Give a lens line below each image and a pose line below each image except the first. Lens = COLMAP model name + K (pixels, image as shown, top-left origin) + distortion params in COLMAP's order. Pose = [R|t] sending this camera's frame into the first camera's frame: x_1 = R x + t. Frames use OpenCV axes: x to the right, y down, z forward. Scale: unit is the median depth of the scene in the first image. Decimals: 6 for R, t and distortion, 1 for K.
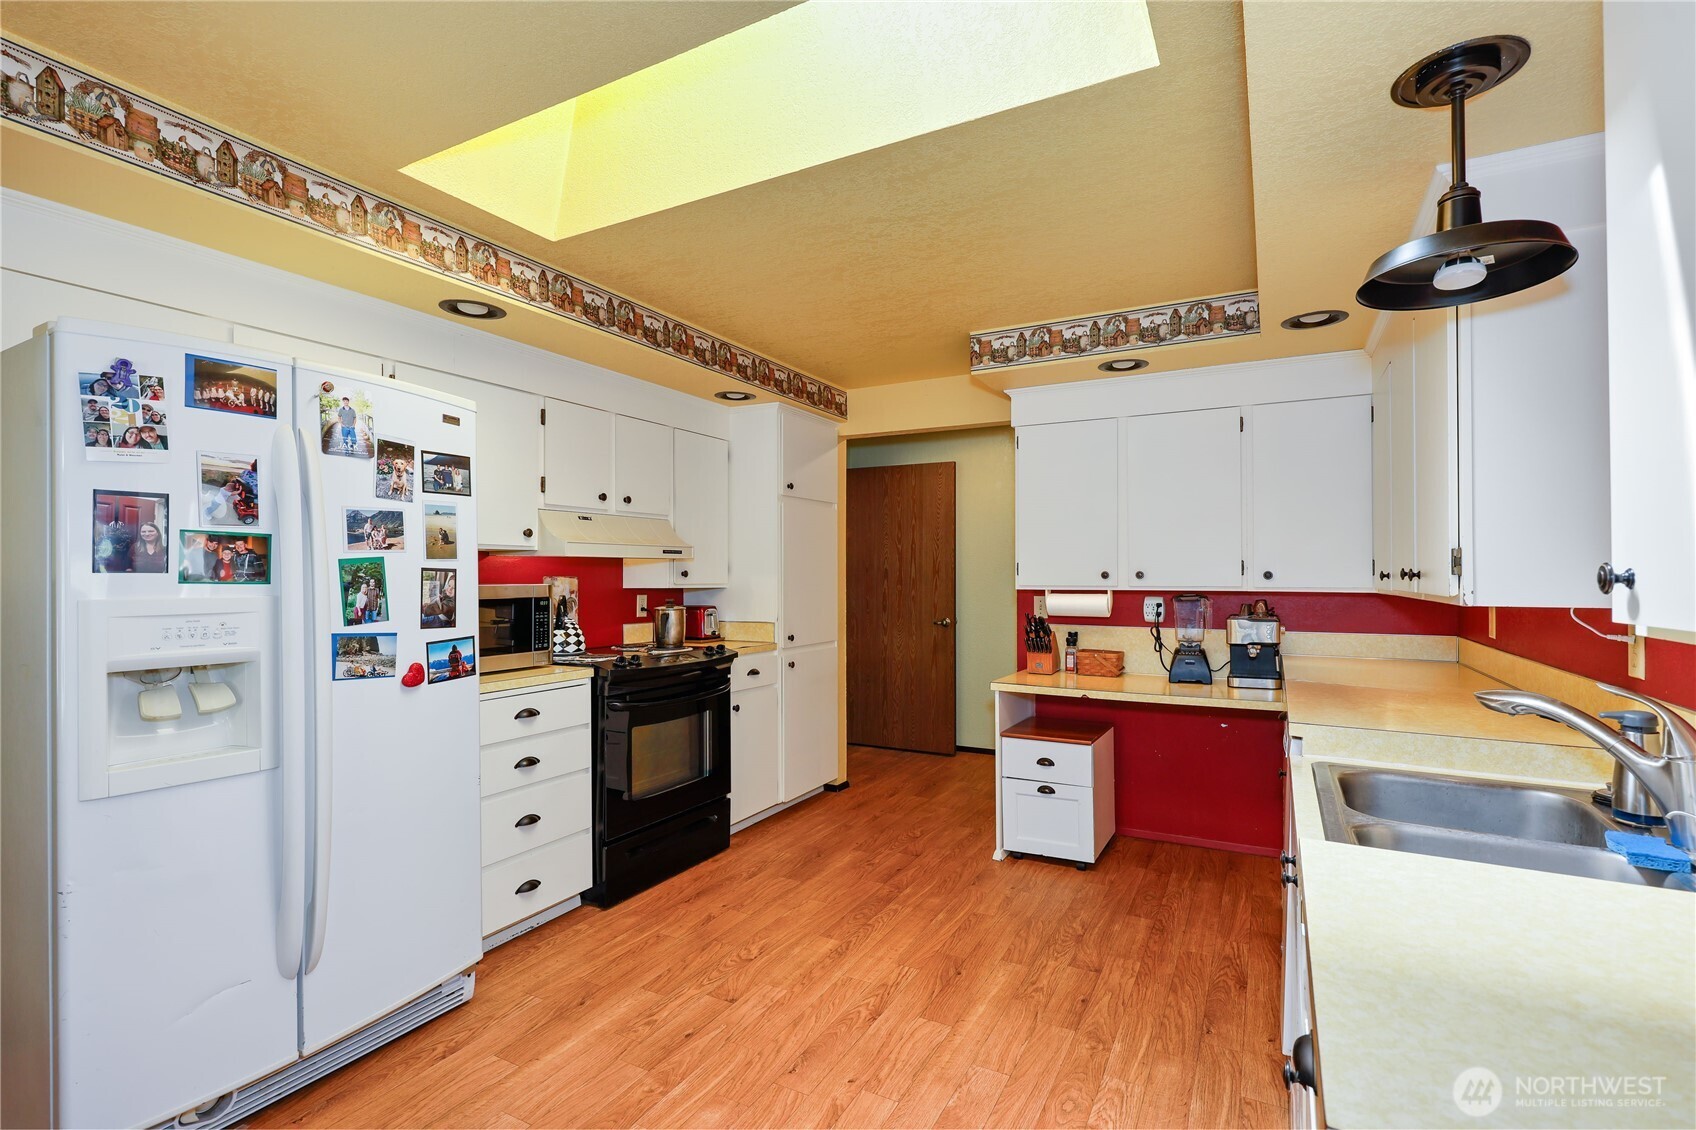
lens RADIAL K [[781.8, 0, 849.4], [0, 781.8, 564.9], [0, 0, 1]] dist [-0.004491, -0.000787]
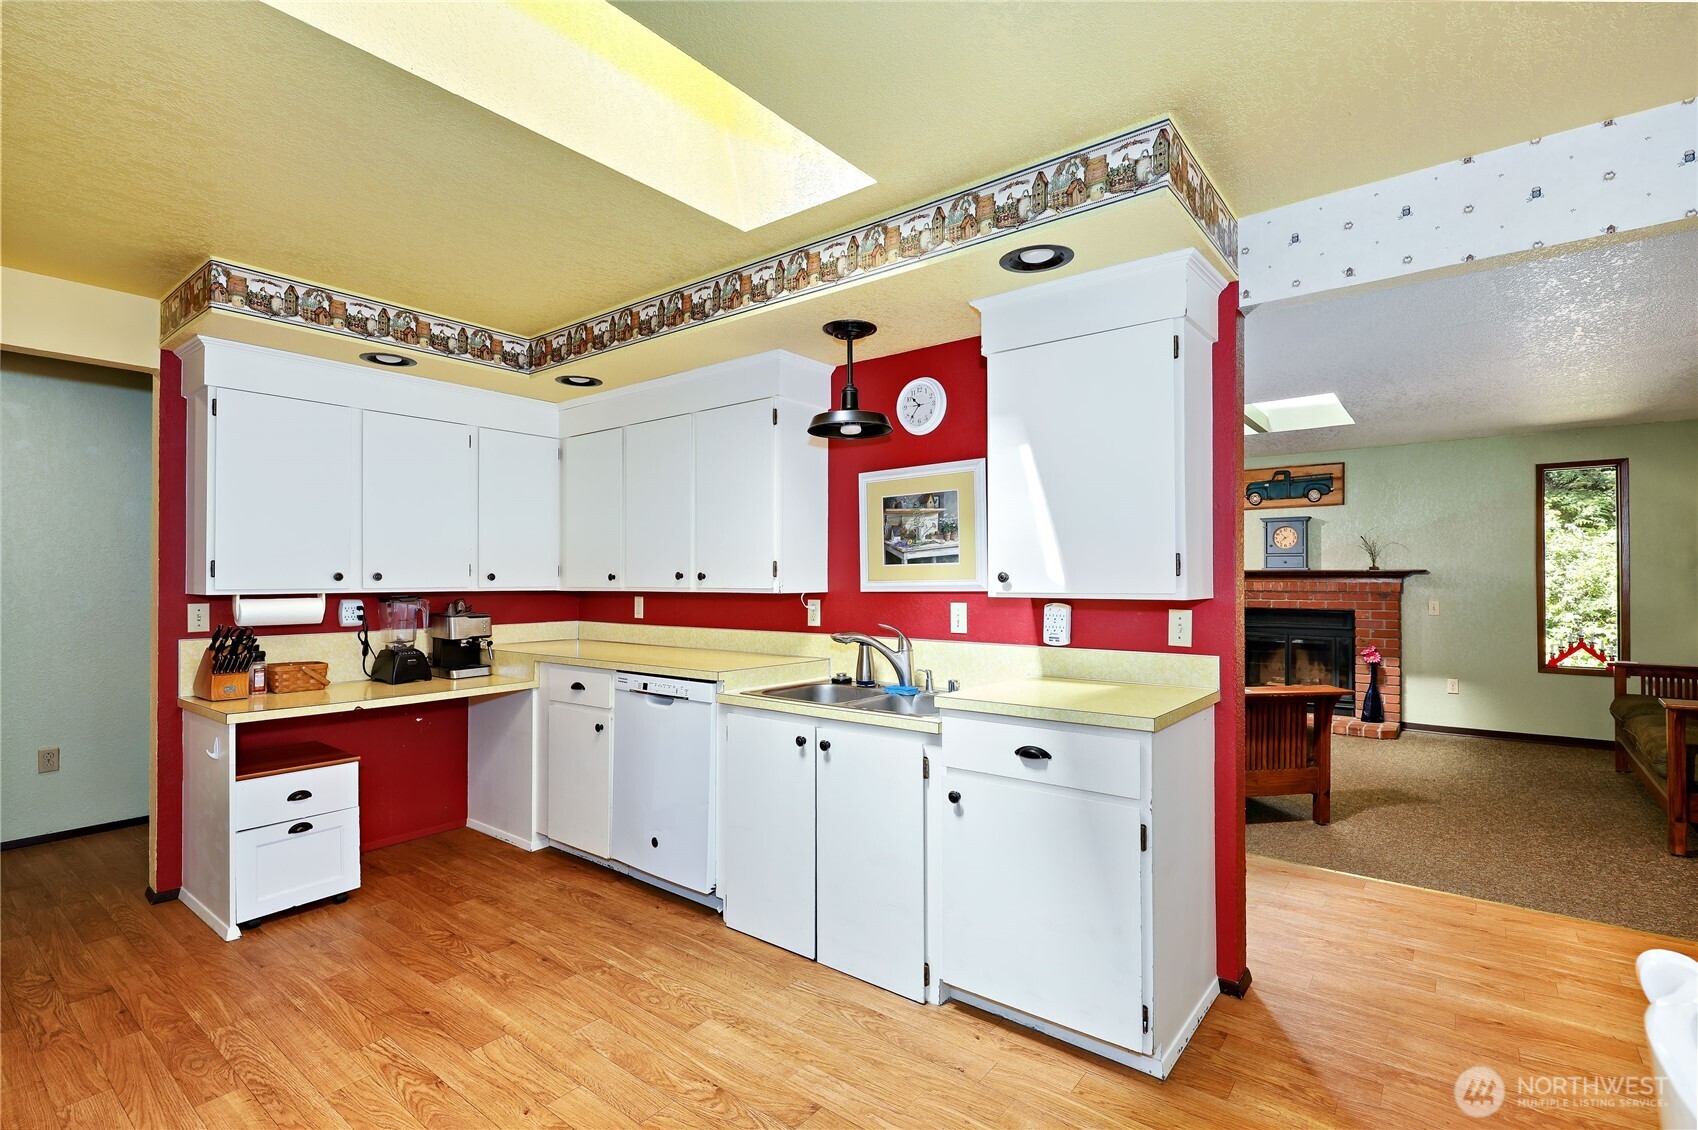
lens RADIAL K [[792.1, 0, 848.3], [0, 792.1, 573.1], [0, 0, 1]] dist [-0.000379, -0.000127]
pose [[0.168873, 0.005295, 0.985624, -0.519448], [-0.009267, 0.999950, -0.003784, 0.007091], [-0.985594, -0.008495, 0.168913, 0.273853]]
